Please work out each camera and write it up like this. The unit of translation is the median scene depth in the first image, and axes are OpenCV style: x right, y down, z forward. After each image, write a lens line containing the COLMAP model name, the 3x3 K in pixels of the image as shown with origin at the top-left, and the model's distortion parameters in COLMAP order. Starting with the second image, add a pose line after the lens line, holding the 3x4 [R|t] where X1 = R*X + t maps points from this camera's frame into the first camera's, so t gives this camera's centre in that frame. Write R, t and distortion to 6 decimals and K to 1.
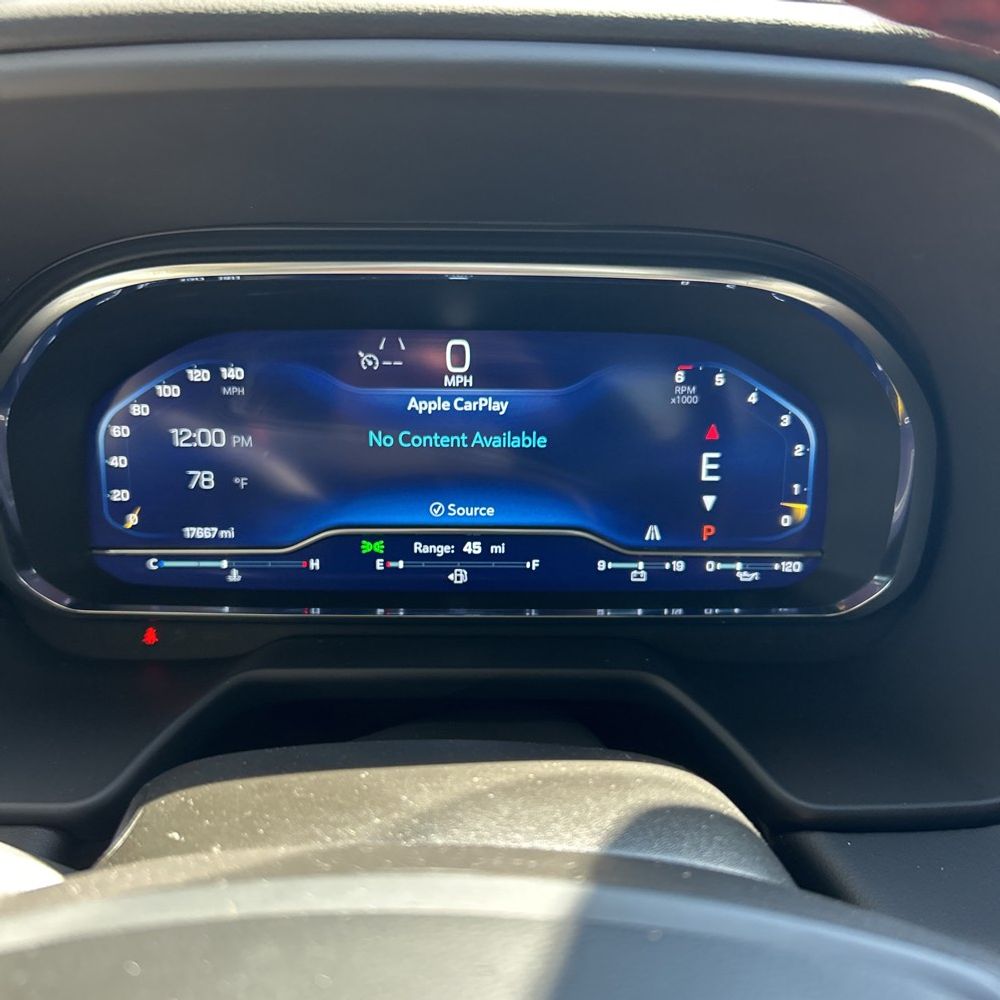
lens RADIAL K [[1011.4, 0, 499.1], [0, 1011.4, 507.6], [0, 0, 1]] dist [0.011354, 0.000000]
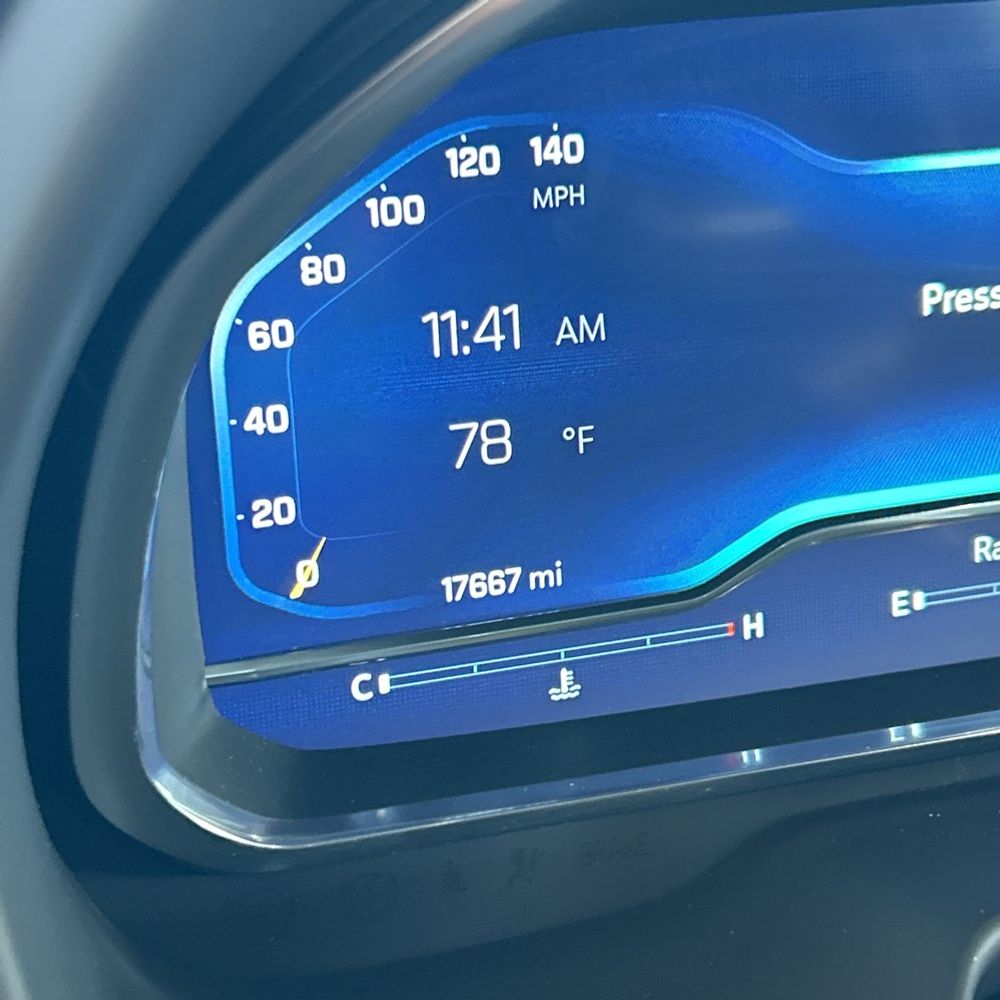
lens RADIAL K [[1965.5, 0, 495.8], [0, 1965.5, 495.6], [0, 0, 1]] dist [0.074624, 0.000000]
pose [[0.951707, -0.125125, 0.280351, -0.495619], [0.126951, 0.991840, 0.011712, -0.016088], [-0.279529, 0.024444, 0.959826, 0.300592]]
